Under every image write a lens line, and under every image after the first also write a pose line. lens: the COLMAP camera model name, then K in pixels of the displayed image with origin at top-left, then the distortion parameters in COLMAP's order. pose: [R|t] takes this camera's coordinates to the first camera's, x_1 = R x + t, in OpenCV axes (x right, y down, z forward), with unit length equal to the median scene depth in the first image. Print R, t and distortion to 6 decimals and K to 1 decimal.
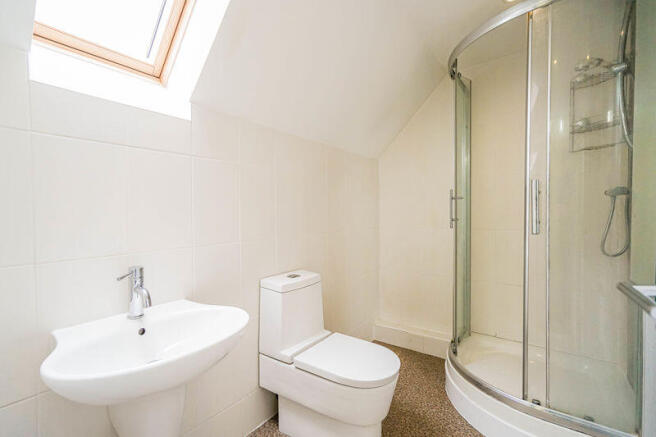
lens RADIAL K [[301.7, 0, 324.7], [0, 301.7, 221.7], [0, 0, 1]] dist [0.000625, 0.005603]
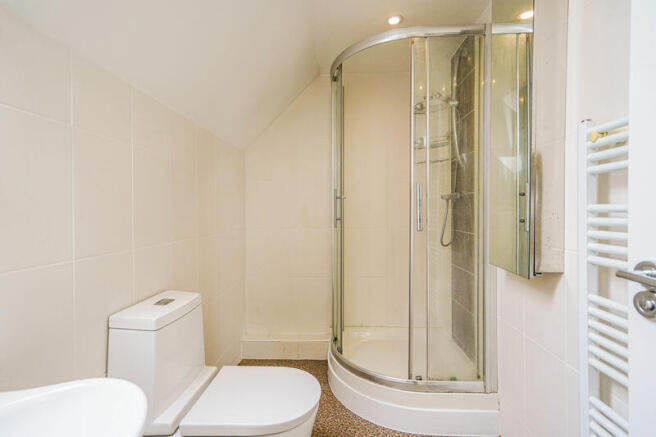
lens RADIAL K [[301.7, 0, 329.9], [0, 301.7, 214.3], [0, 0, 1]] dist [0.000625, 0.005603]
pose [[0.817431, 0.001078, 0.576026, -0.193652], [0.013979, 0.999667, -0.021708, -0.000985], [-0.575857, 0.025797, 0.817143, 0.207478]]
